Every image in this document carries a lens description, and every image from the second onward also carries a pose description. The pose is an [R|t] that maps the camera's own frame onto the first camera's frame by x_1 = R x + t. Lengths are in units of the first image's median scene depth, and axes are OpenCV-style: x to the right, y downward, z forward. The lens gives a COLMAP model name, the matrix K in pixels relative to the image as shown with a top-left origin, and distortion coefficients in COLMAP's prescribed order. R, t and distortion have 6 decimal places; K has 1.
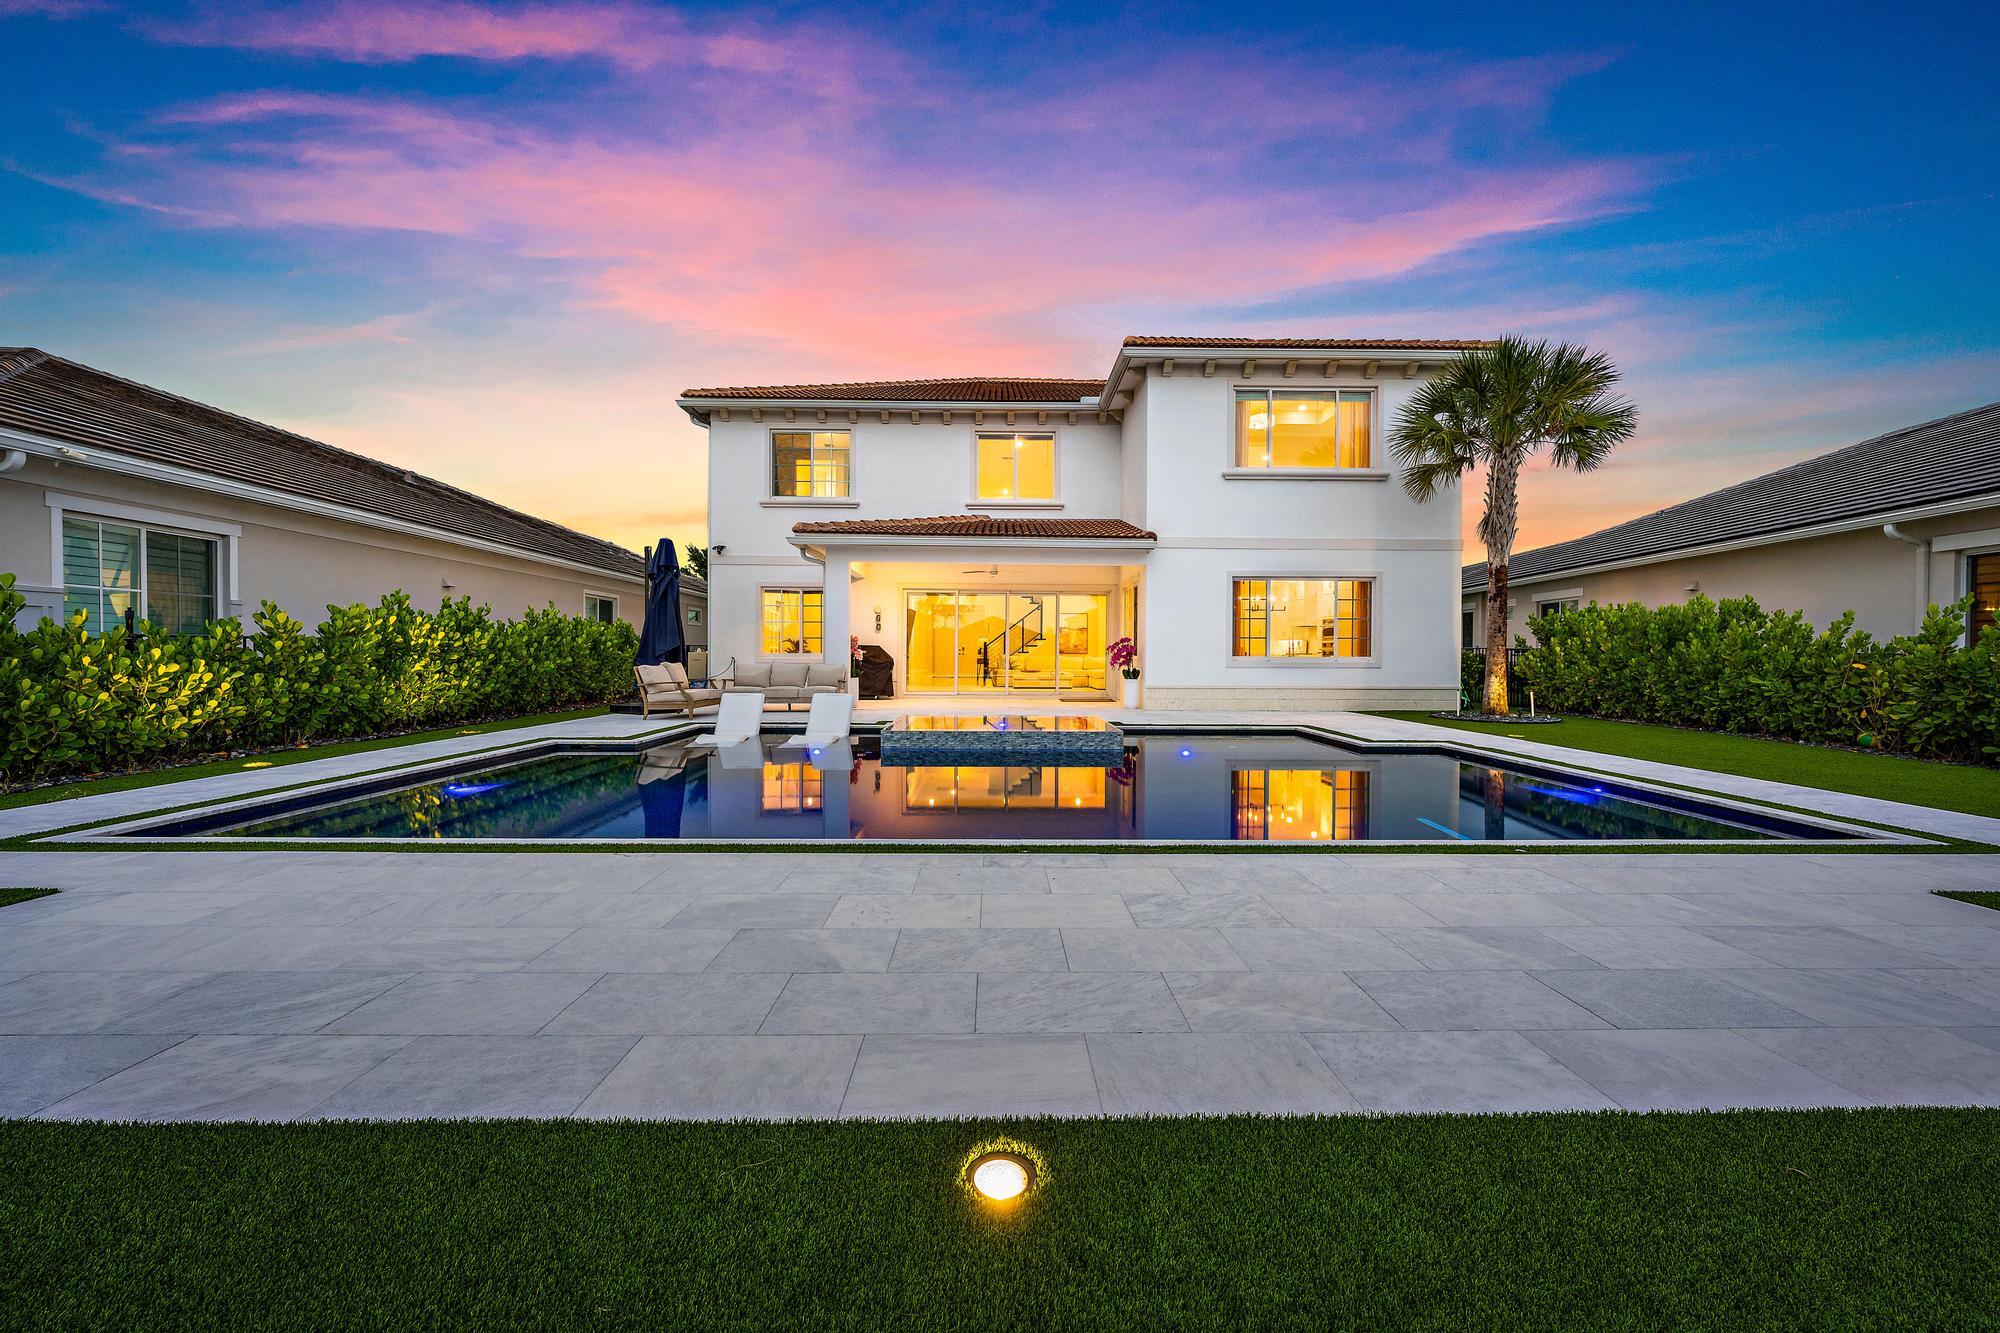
lens RADIAL K [[764.4, 0, 1000.5], [0, 764.4, 673.3], [0, 0, 1]] dist [0.000637, -0.000057]
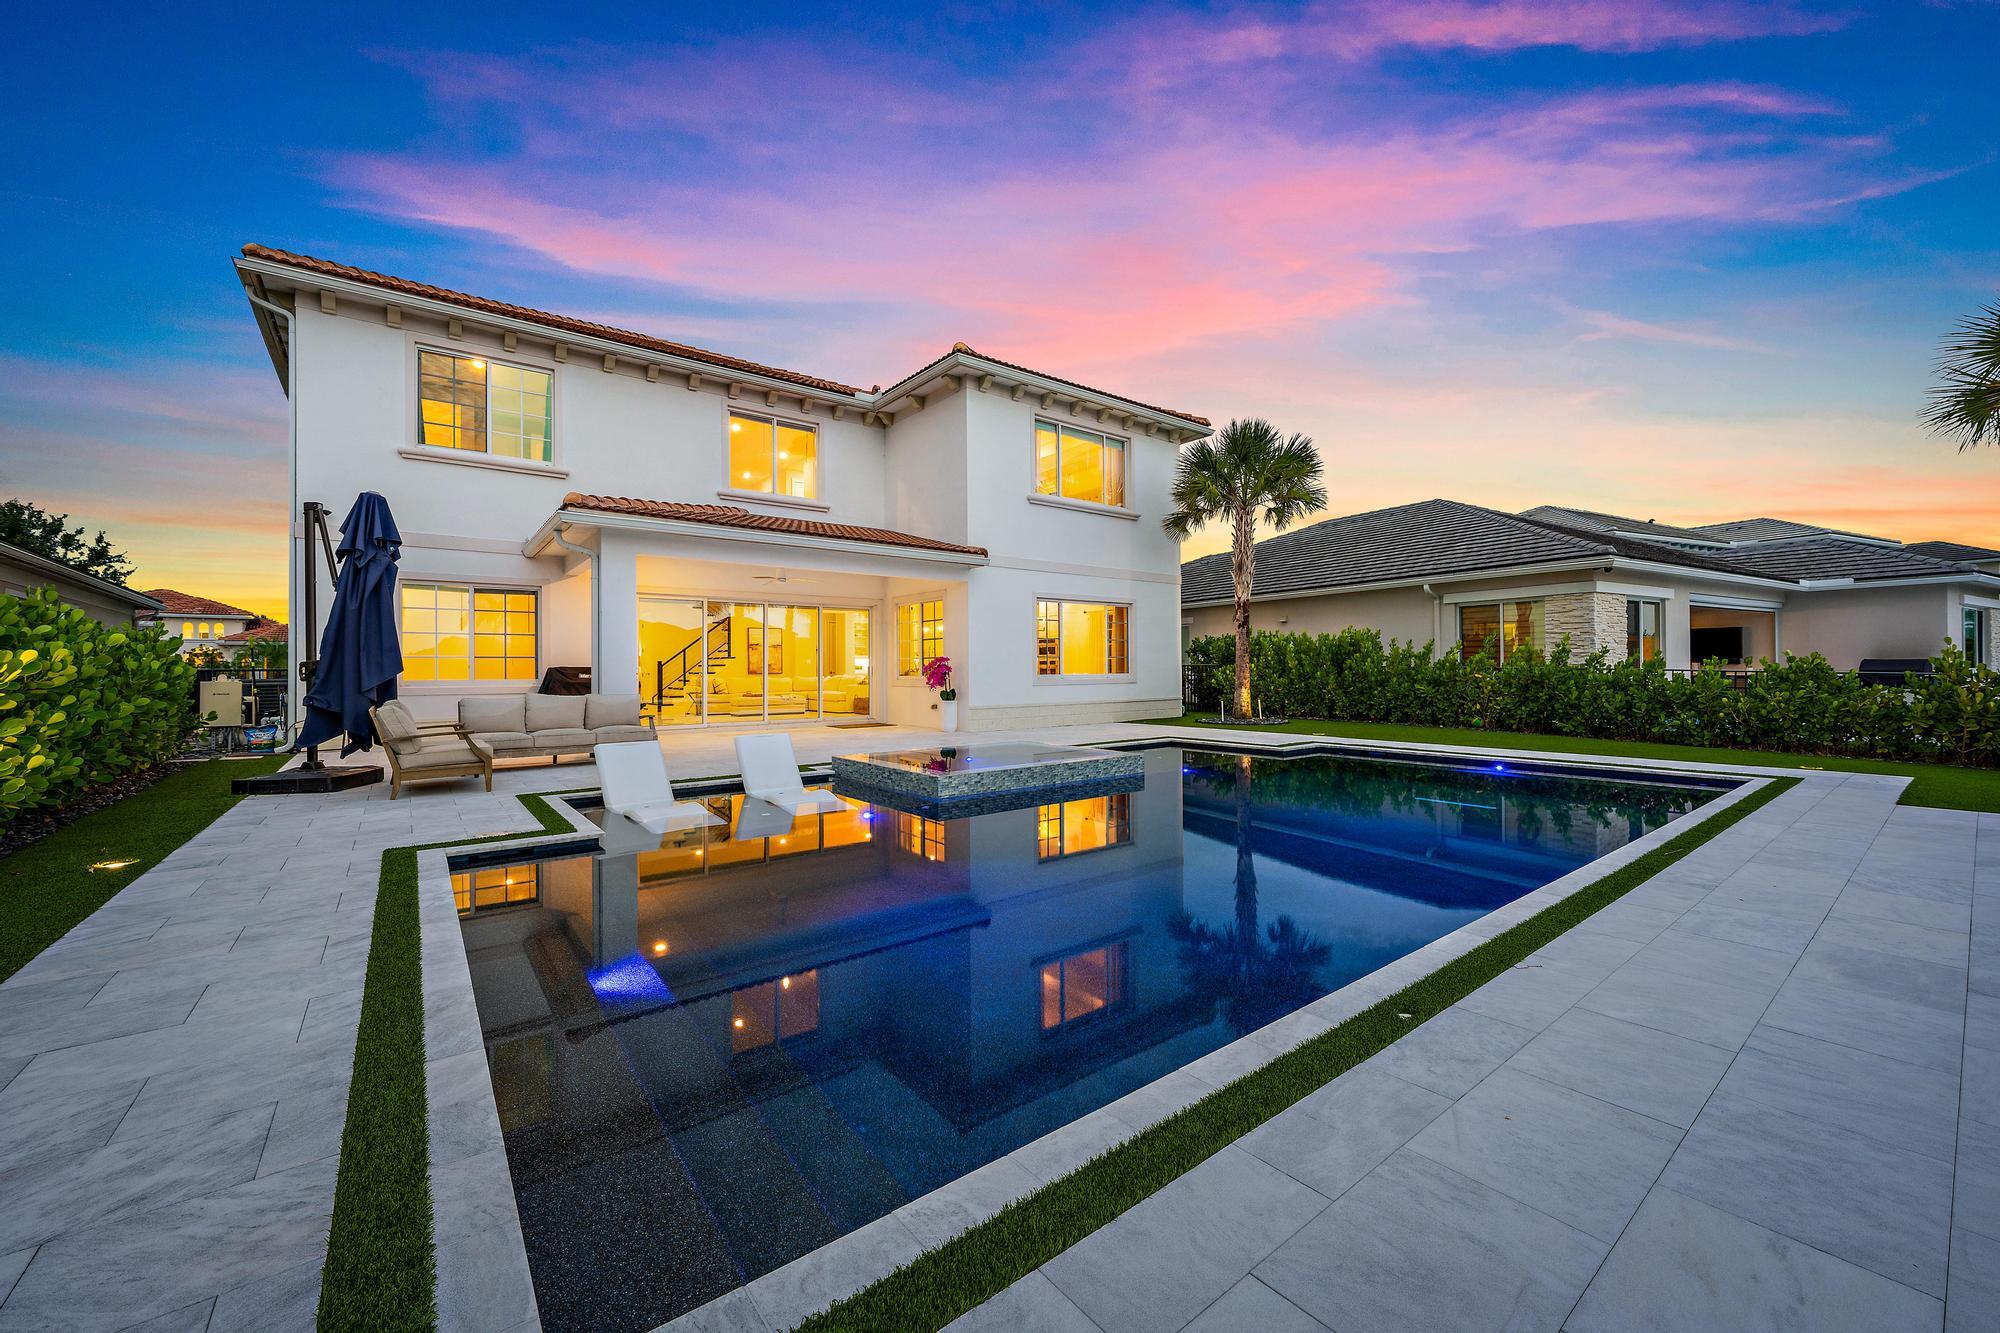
lens RADIAL K [[781.5, 0, 1000.0], [0, 781.5, 666.5], [0, 0, 1]] dist [0.001654, 0.000332]
pose [[0.794589, -0.008496, 0.607088, -0.375247], [0.027066, 0.999404, -0.021439, -0.012459], [-0.606544, 0.033466, 0.794345, 0.196958]]
